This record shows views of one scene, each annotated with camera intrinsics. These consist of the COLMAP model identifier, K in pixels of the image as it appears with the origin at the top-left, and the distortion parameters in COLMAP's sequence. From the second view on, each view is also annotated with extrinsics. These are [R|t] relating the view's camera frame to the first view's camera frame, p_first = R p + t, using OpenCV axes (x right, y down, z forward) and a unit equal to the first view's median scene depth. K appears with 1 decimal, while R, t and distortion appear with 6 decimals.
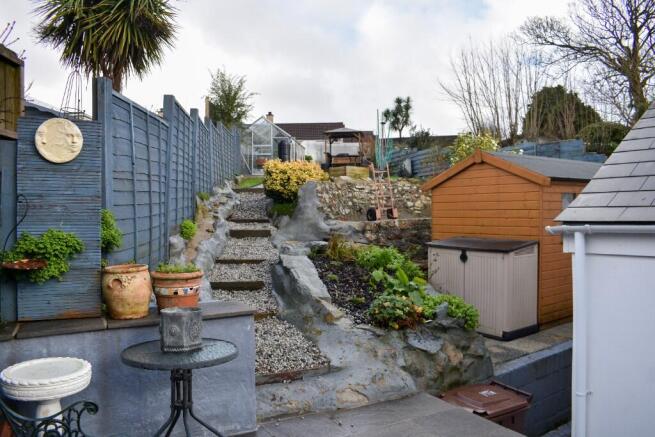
lens RADIAL K [[508.3, 0, 327.8], [0, 508.3, 217.2], [0, 0, 1]] dist [-0.054317, -0.001549]
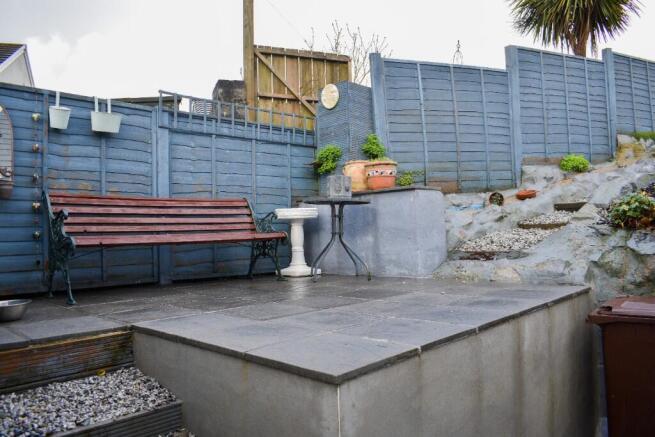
lens RADIAL K [[508.3, 0, 327.6], [0, 508.3, 218.2], [0, 0, 1]] dist [-0.054317, -0.001549]
pose [[0.294463, -0.028091, -0.955250, 1.094109], [0.013857, 0.999588, -0.025124, 0.303776], [0.955563, -0.005838, 0.294731, 0.385752]]
